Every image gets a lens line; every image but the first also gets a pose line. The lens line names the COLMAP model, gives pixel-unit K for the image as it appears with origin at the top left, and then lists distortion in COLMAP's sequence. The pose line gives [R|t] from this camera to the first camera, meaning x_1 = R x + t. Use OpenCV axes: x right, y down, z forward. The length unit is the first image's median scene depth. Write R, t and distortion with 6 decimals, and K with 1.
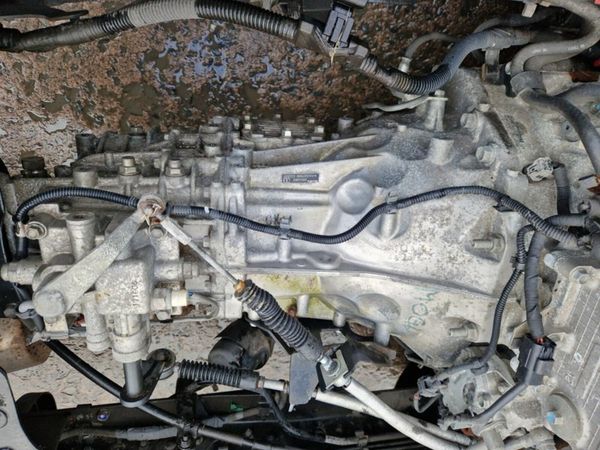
lens RADIAL K [[401.2, 0, 300.9], [0, 401.2, 224.8], [0, 0, 1]] dist [0.060778, -0.051158]
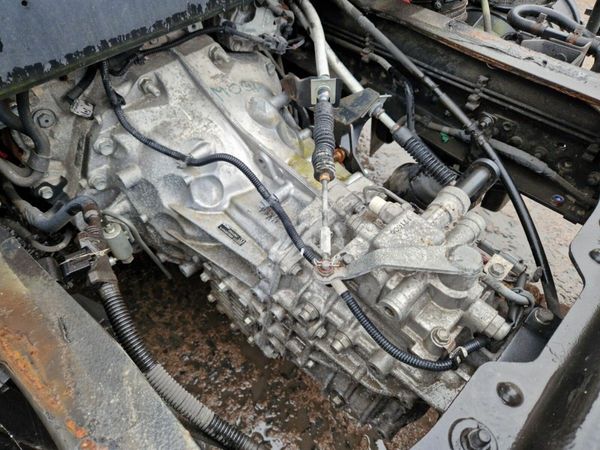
lens RADIAL K [[401.2, 0, 302.9], [0, 401.2, 230.3], [0, 0, 1]] dist [0.060778, -0.051158]
pose [[-0.743771, -0.610154, 0.272976, -0.444041], [0.648619, -0.757495, 0.074127, -0.065333], [0.161549, 0.232191, 0.959161, -0.011443]]
